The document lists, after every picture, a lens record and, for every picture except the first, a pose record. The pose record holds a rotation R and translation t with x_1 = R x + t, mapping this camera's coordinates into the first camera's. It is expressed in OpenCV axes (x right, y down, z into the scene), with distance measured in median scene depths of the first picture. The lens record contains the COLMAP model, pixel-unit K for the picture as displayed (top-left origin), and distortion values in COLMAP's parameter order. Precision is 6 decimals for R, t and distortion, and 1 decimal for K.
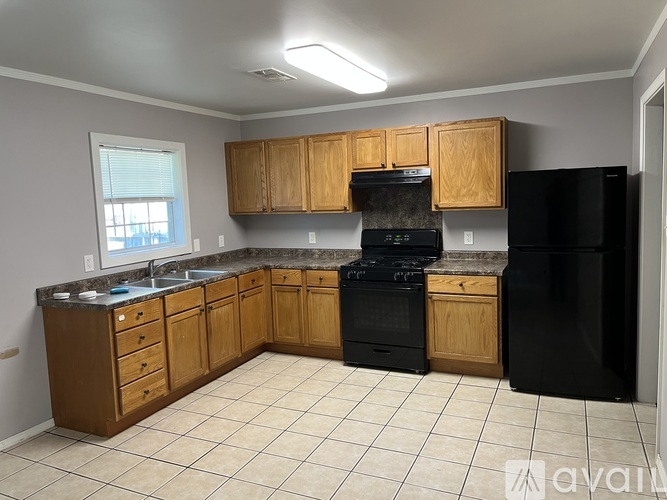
lens RADIAL K [[505.8, 0, 333.1], [0, 505.8, 240.3], [0, 0, 1]] dist [0.092133, -0.118766]
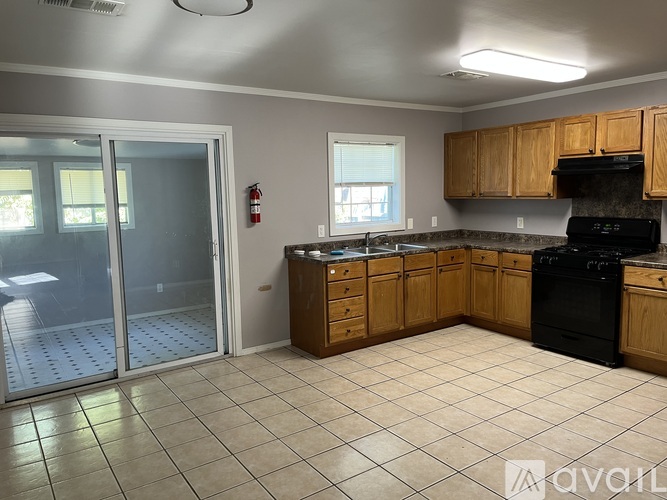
lens RADIAL K [[505.8, 0, 333.1], [0, 505.8, 240.3], [0, 0, 1]] dist [0.092133, -0.118766]
pose [[0.864010, 0.070771, -0.498476, 0.178950], [-0.056728, 0.997451, 0.043286, 0.008207], [0.500269, -0.009122, 0.865822, -0.108579]]
